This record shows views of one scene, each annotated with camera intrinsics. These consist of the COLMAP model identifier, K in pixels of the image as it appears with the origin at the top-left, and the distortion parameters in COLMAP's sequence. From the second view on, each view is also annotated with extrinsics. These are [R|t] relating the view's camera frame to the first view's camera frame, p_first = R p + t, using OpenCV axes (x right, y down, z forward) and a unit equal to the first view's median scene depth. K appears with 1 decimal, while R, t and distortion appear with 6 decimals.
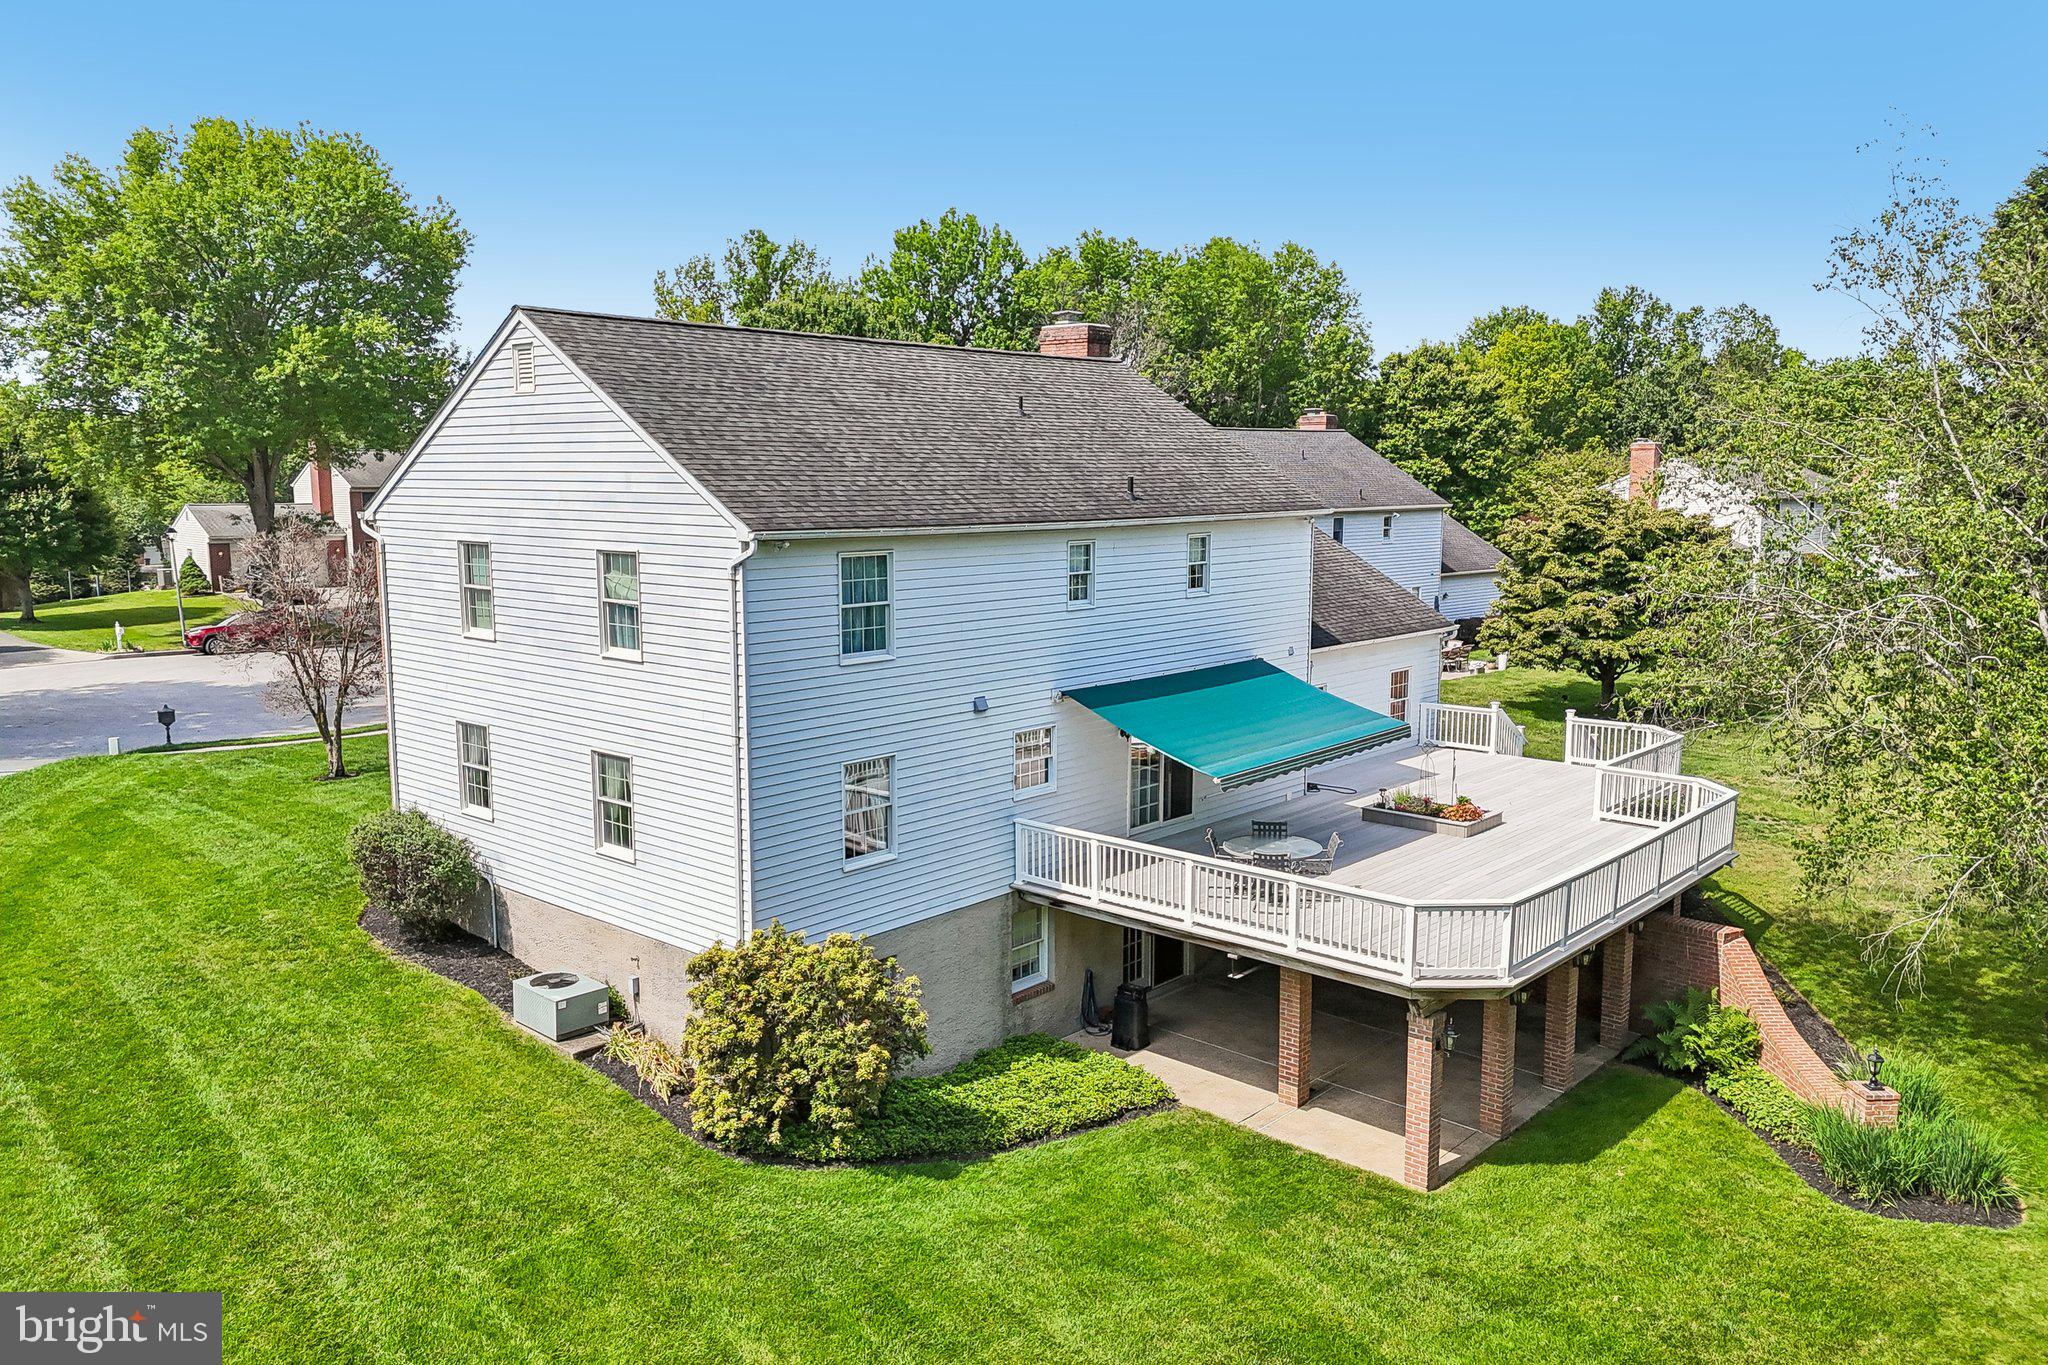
lens RADIAL K [[1504.7, 0, 1024.0], [0, 1504.7, 682.5], [0, 0, 1]] dist [0.076318, -0.071475]
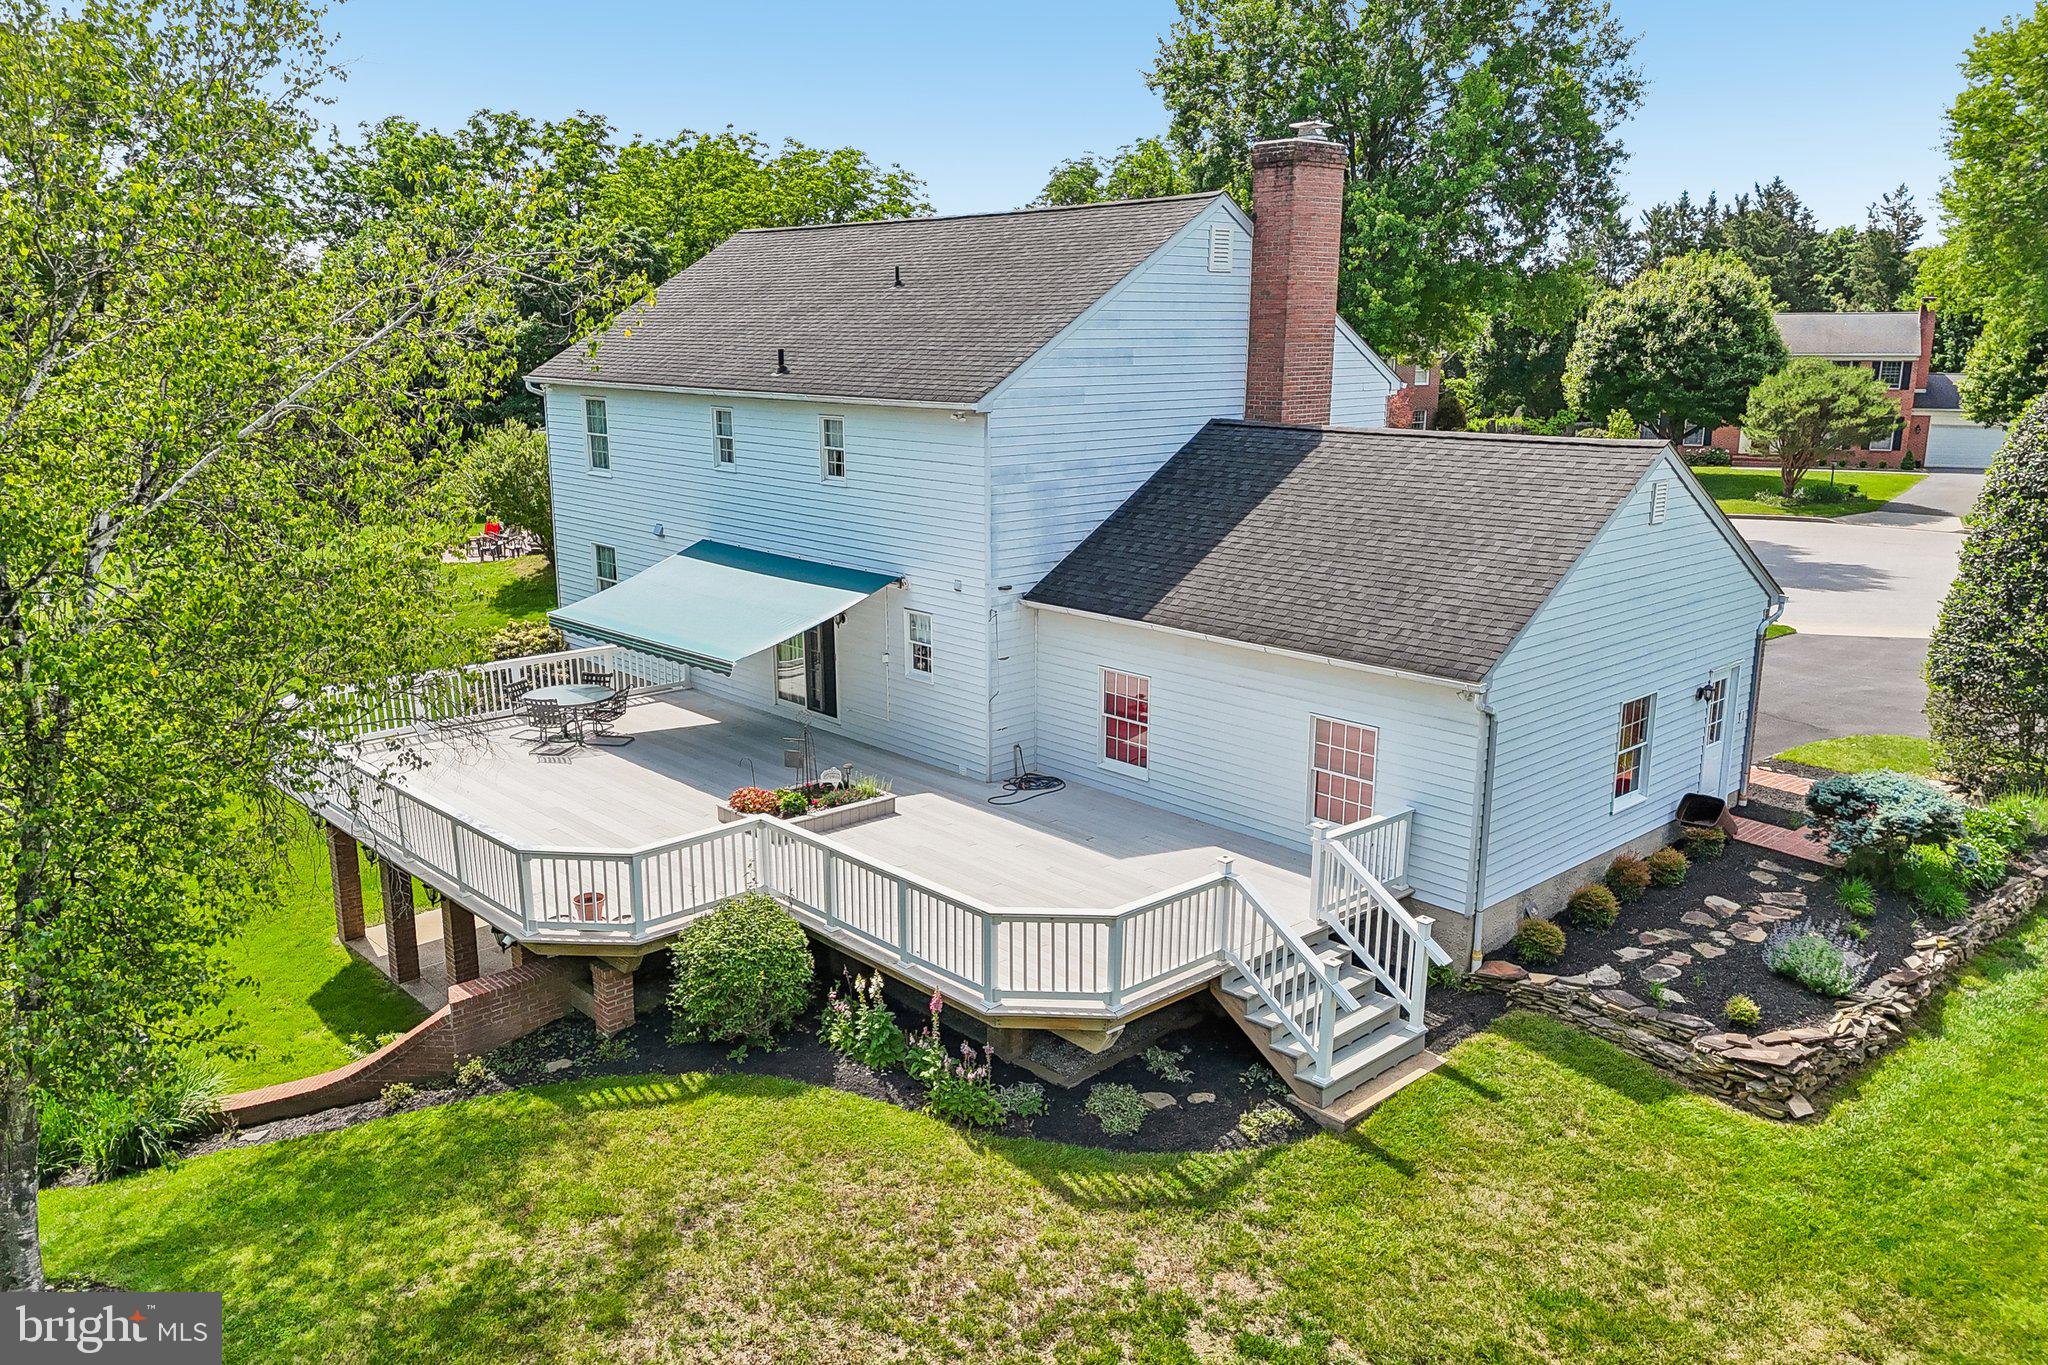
lens RADIAL K [[1496.9, 0, 1024.0], [0, 1496.9, 682.5], [0, 0, 1]] dist [0.125355, -0.175997]
pose [[-0.089904, 0.226743, -0.969796, 1.205437], [-0.141242, 0.960995, 0.237779, -0.207453], [0.985884, 0.158354, -0.054372, 1.398618]]
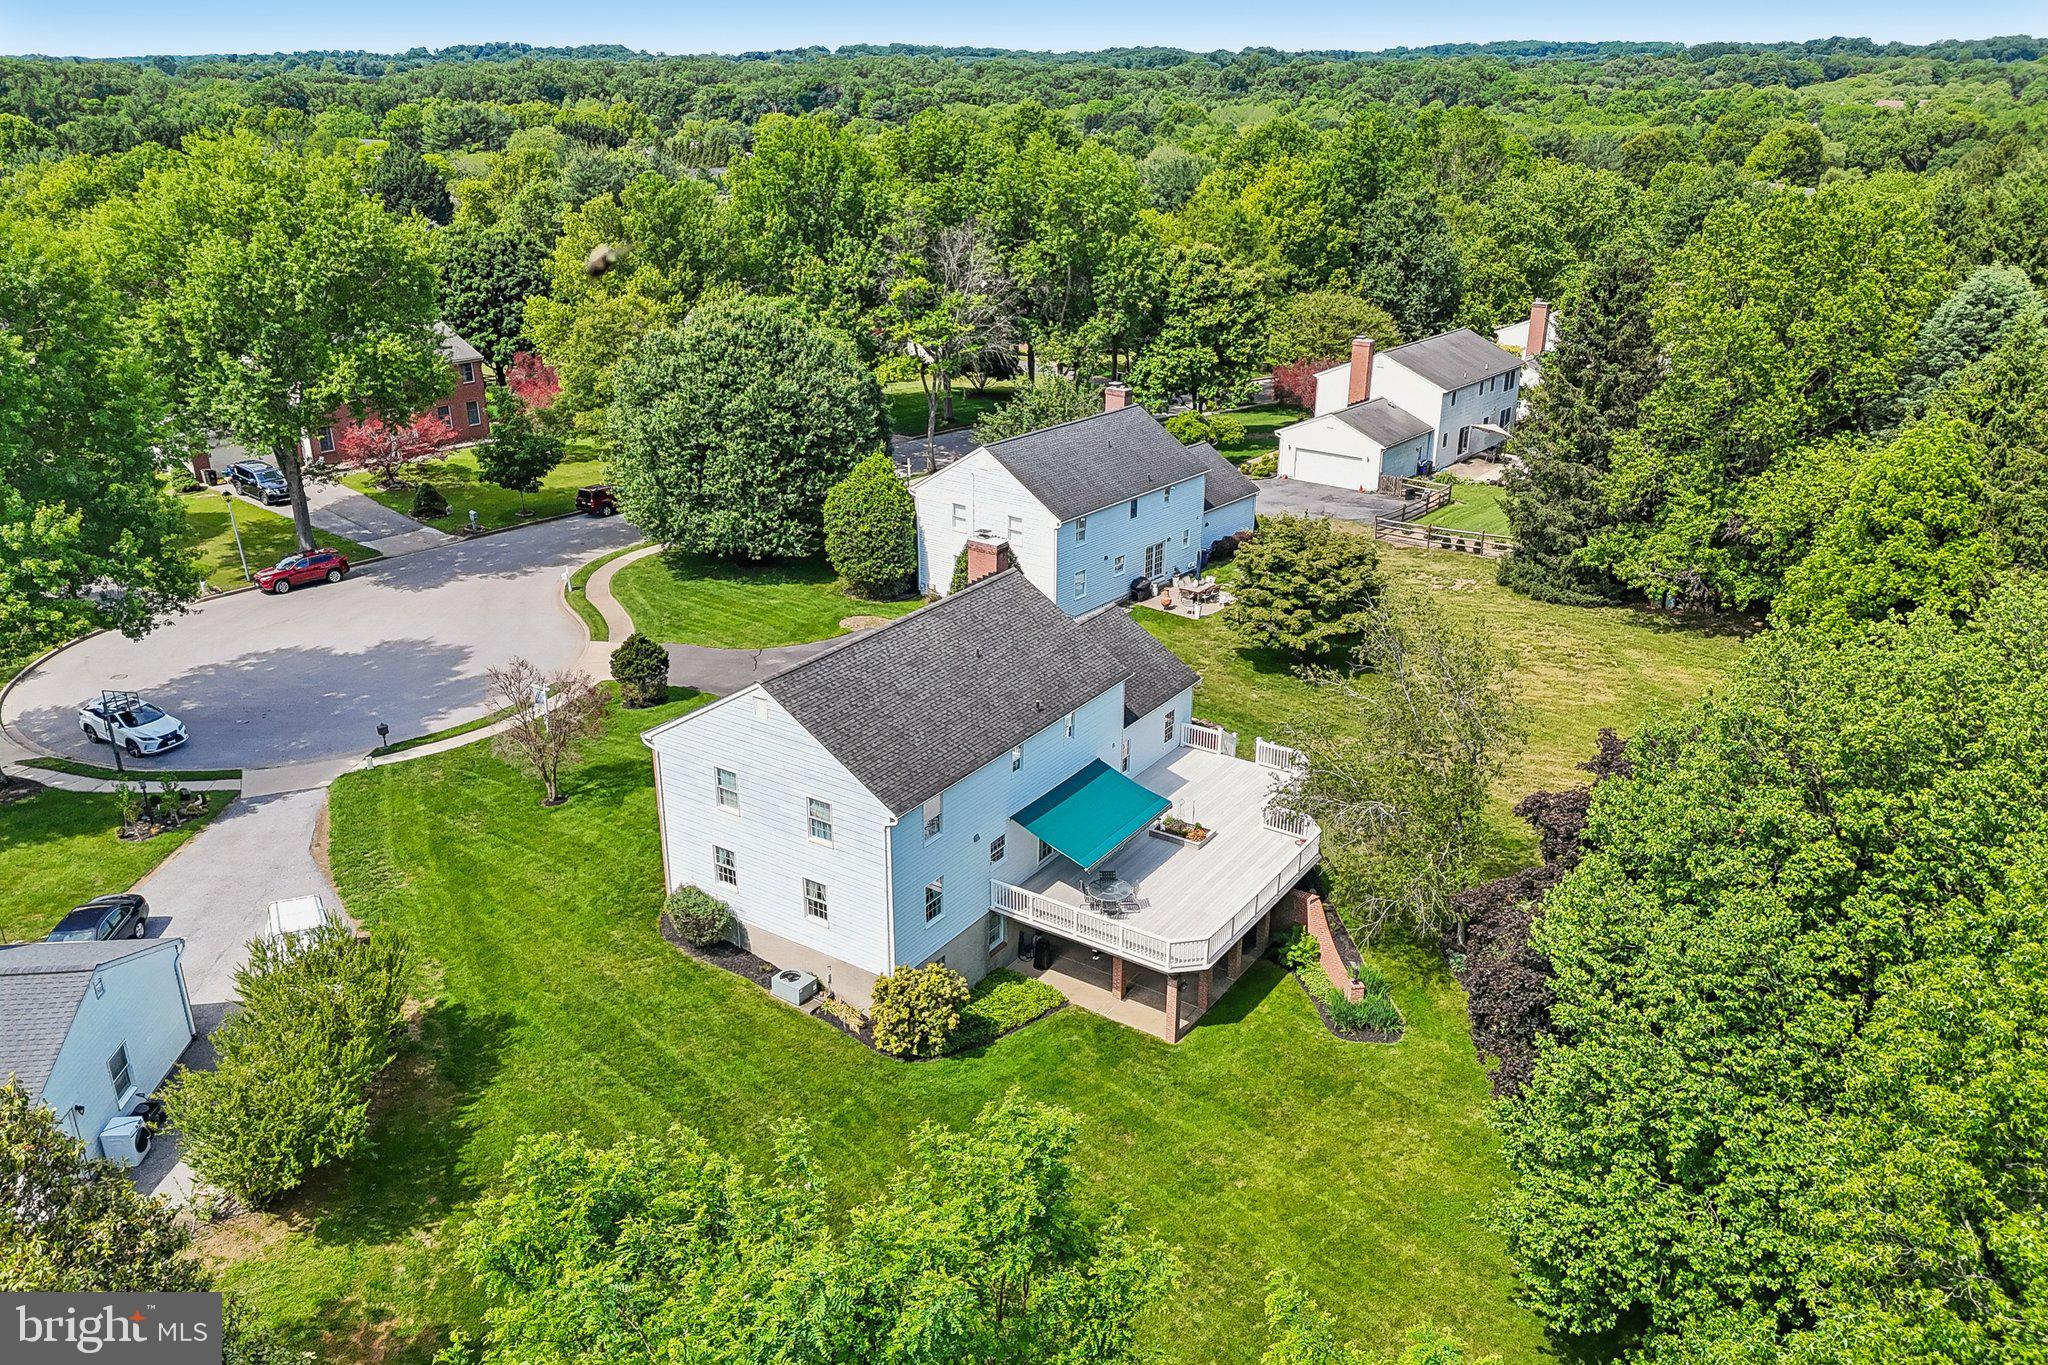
lens RADIAL K [[1496.9, 0, 1024.0], [0, 1496.9, 682.5], [0, 0, 1]] dist [0.125355, -0.175997]
pose [[0.990188, -0.049831, 0.130553, -0.232561], [0.016979, 0.970238, 0.241558, -0.724721], [-0.138704, -0.236972, 0.961564, -1.029072]]
